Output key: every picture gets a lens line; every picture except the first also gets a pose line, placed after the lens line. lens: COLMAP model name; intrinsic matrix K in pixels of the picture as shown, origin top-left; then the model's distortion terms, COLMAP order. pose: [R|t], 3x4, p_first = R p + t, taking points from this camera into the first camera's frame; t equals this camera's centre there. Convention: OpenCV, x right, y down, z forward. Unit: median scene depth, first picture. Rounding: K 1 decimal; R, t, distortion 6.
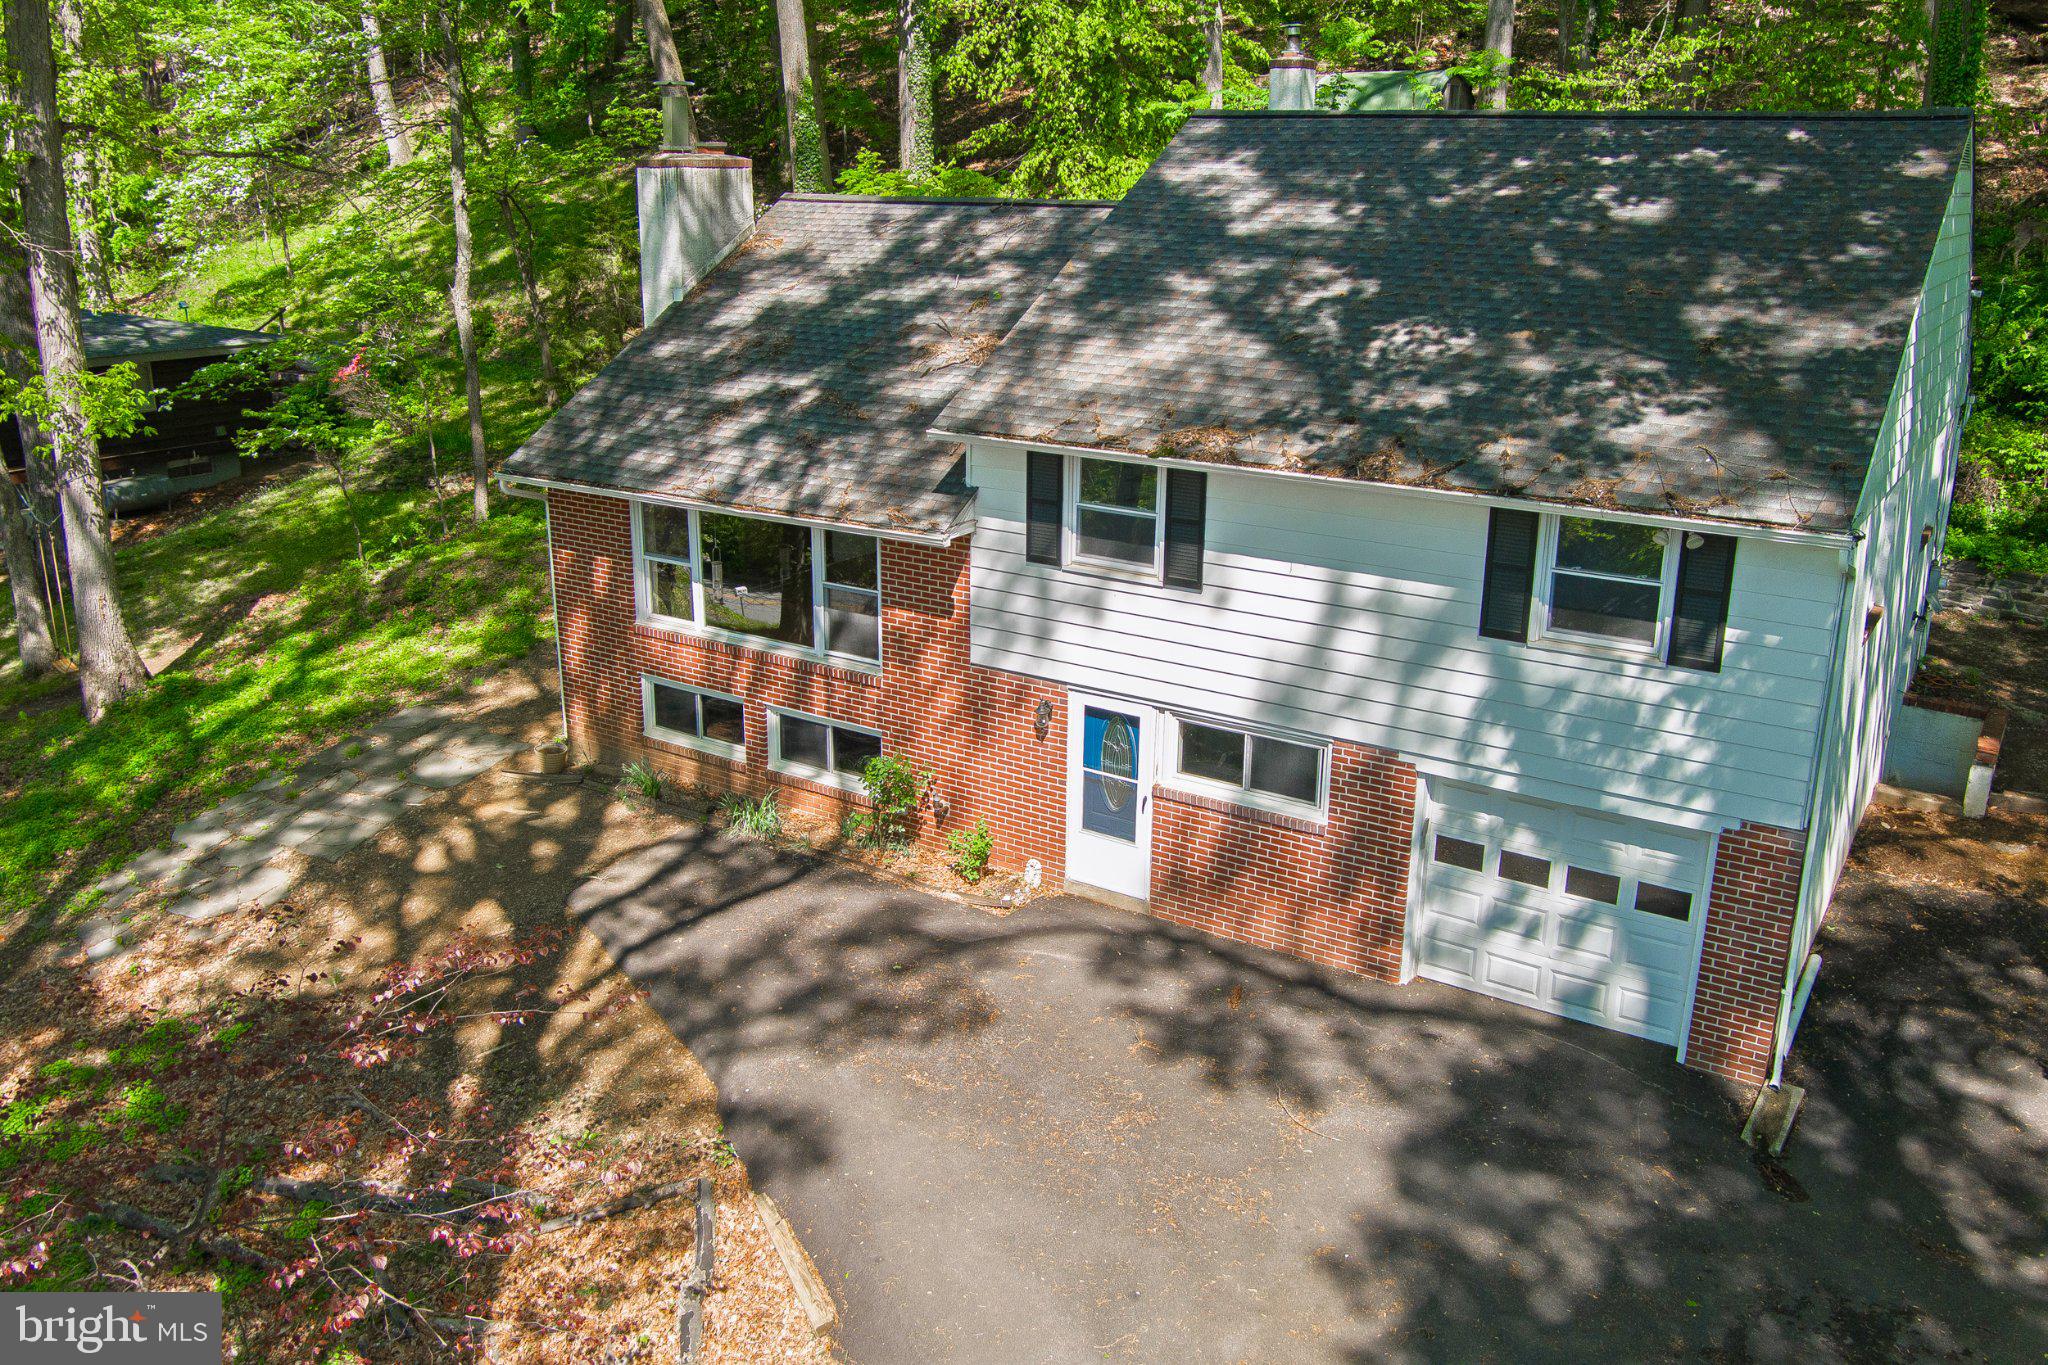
lens RADIAL K [[1668.7, 0, 1013.0], [0, 1668.7, 678.8], [0, 0, 1]] dist [-0.073678, 0.000615]
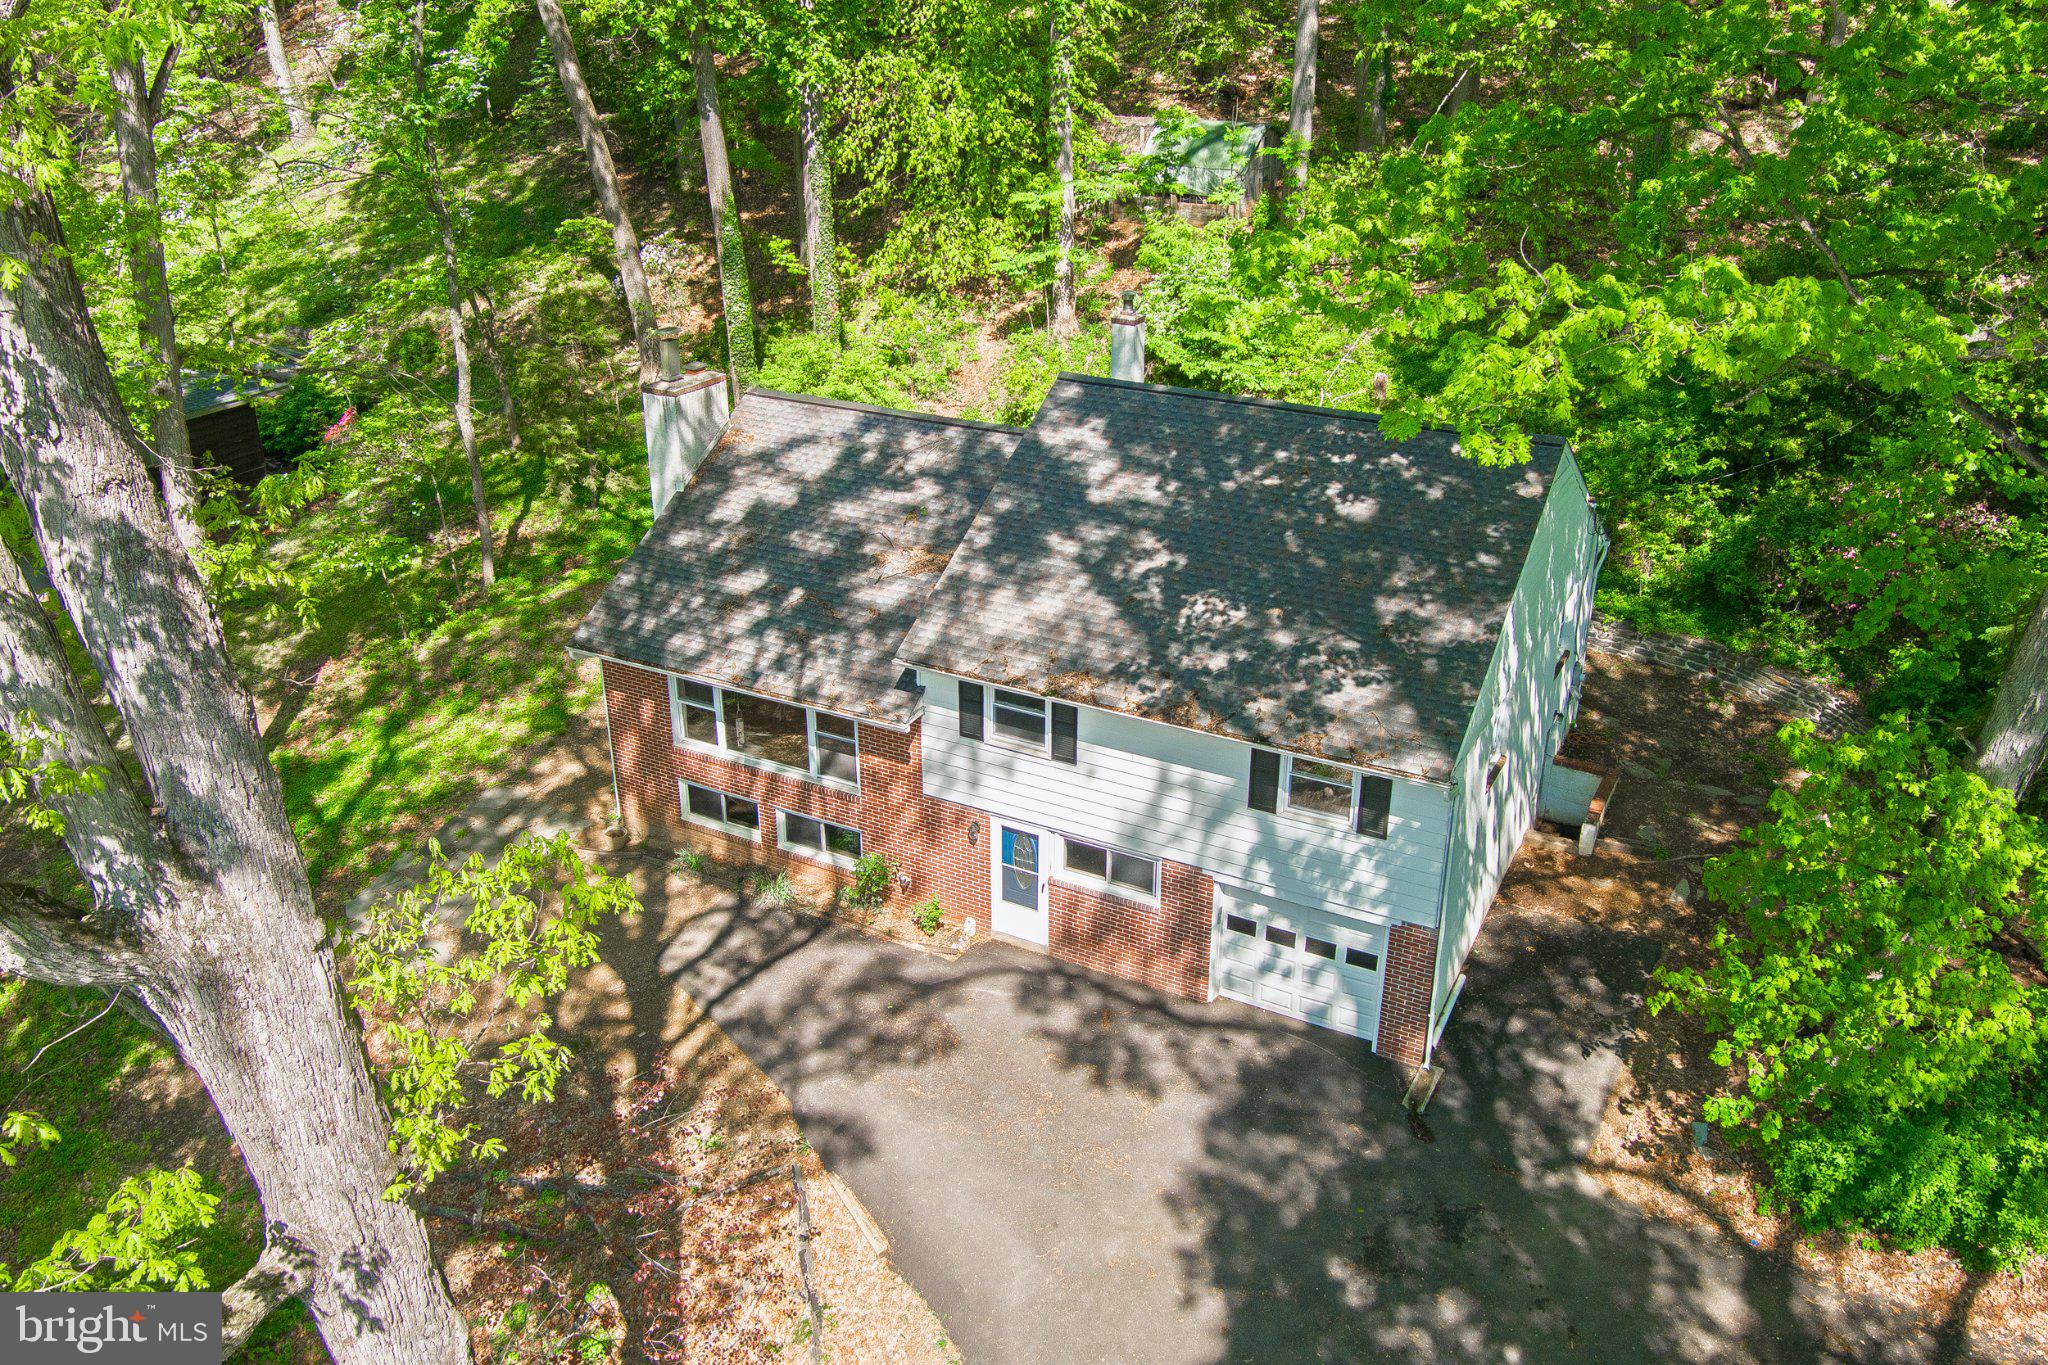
lens RADIAL K [[1668.7, 0, 1013.0], [0, 1668.7, 678.8], [0, 0, 1]] dist [-0.073678, 0.000615]
pose [[0.995851, -0.049251, 0.076521, -0.059689], [0.039523, 0.991518, 0.123817, -0.315240], [-0.081970, -0.120279, 0.989350, -0.504744]]
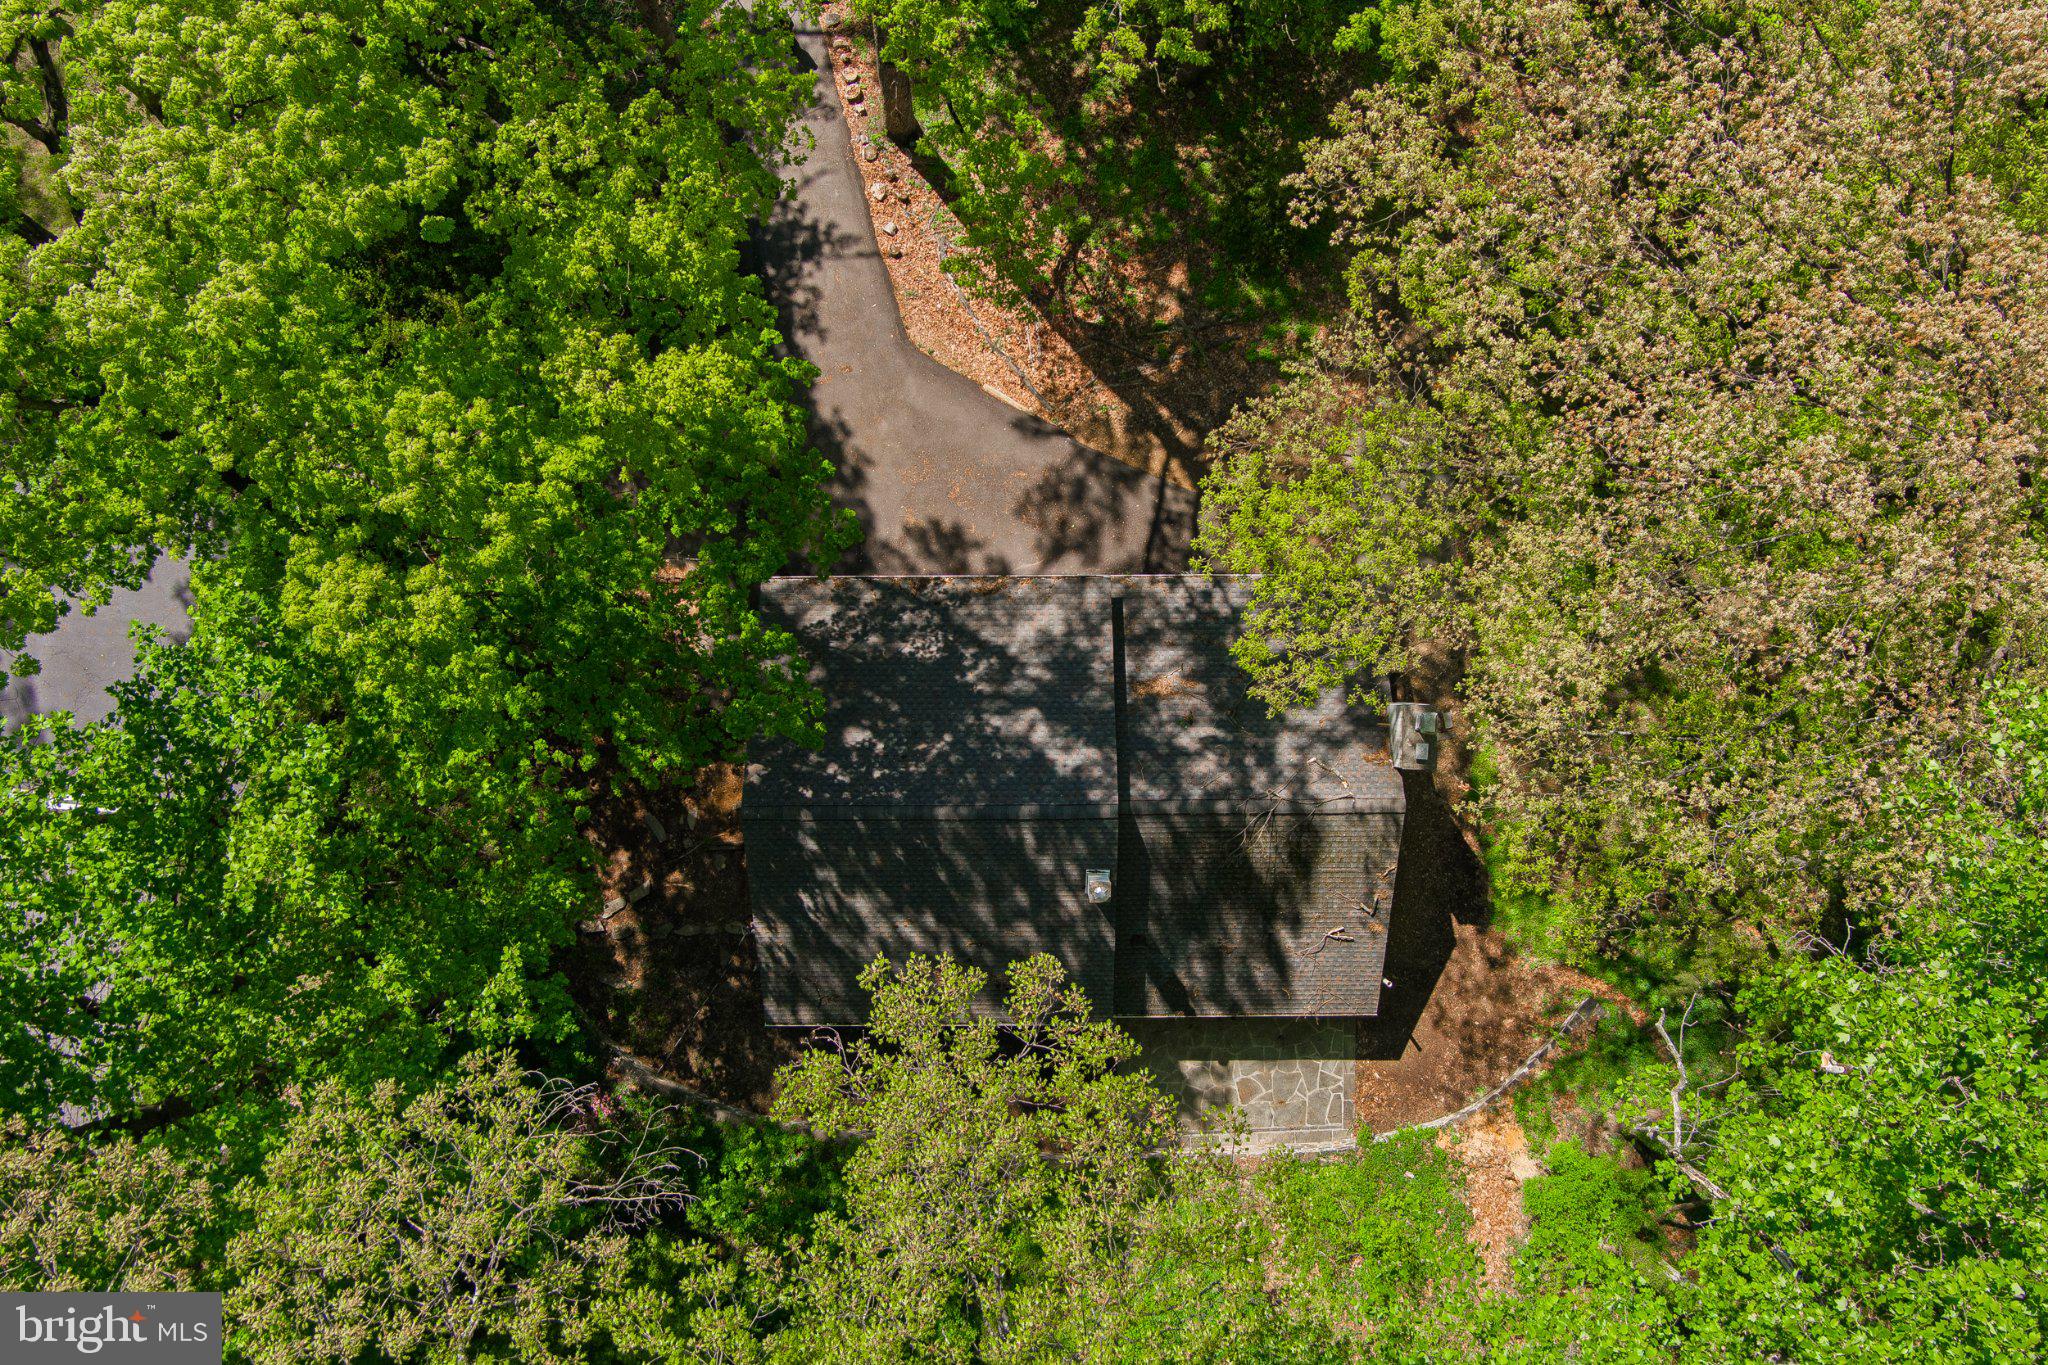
lens RADIAL K [[1668.7, 0, 1013.0], [0, 1668.7, 678.8], [0, 0, 1]] dist [-0.073678, 0.000615]
pose [[-0.823704, 0.566988, 0.006046, 0.130355], [-0.164900, -0.249736, 0.954170, -2.482517], [0.542513, 0.784956, 0.299205, 0.316976]]
